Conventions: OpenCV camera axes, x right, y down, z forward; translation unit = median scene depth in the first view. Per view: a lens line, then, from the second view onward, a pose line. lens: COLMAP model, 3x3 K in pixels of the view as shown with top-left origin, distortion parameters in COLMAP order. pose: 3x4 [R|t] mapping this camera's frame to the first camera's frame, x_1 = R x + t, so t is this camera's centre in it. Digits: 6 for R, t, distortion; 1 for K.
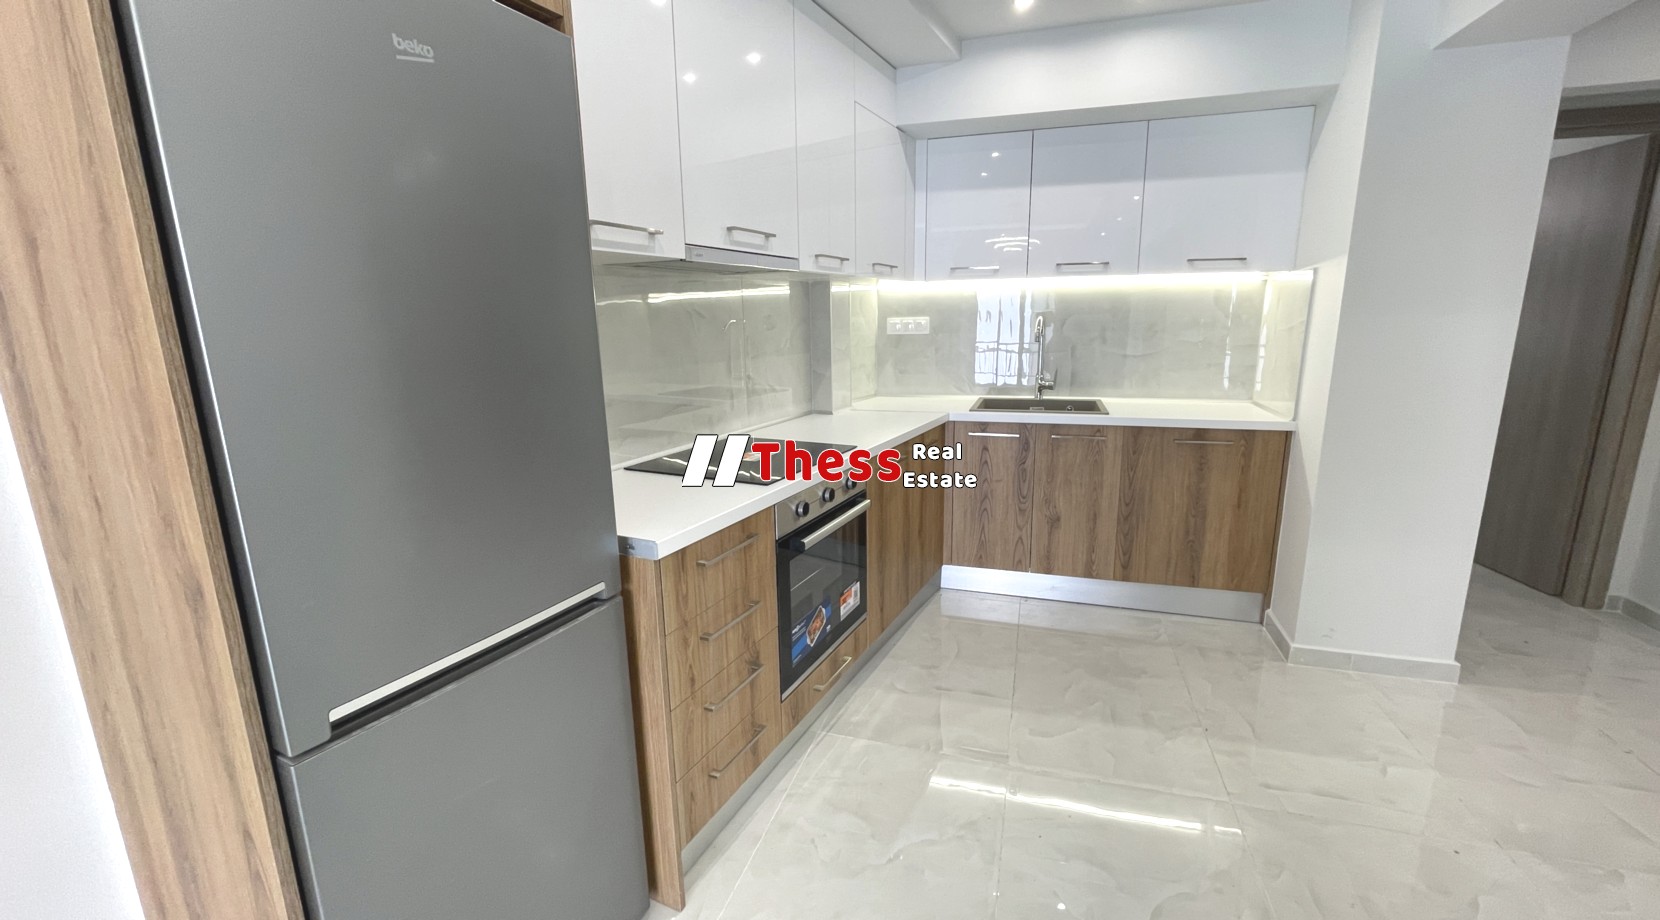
lens RADIAL K [[669.3, 0, 828.0], [0, 669.3, 457.2], [0, 0, 1]] dist [-0.000525, -0.000126]
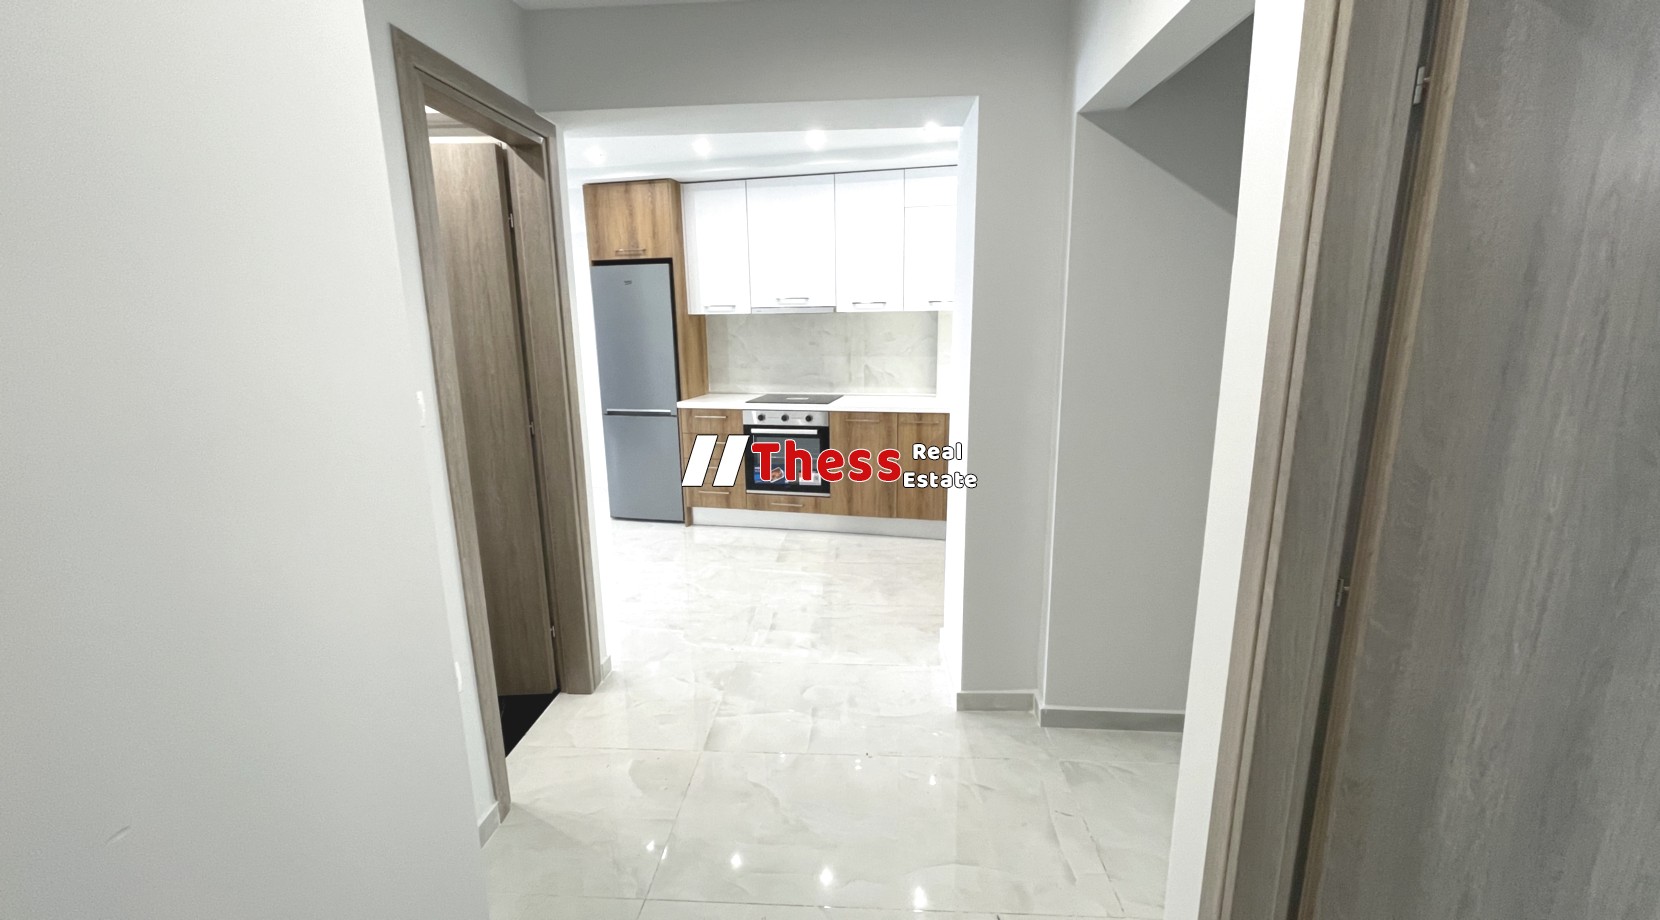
lens RADIAL K [[669.3, 0, 828.0], [0, 669.3, 457.2], [0, 0, 1]] dist [-0.000525, -0.000126]
pose [[0.242616, 0.212613, -0.946537, 1.501652], [-0.192112, 0.966896, 0.167944, -0.150697], [0.950910, 0.141095, 0.275430, 0.388089]]
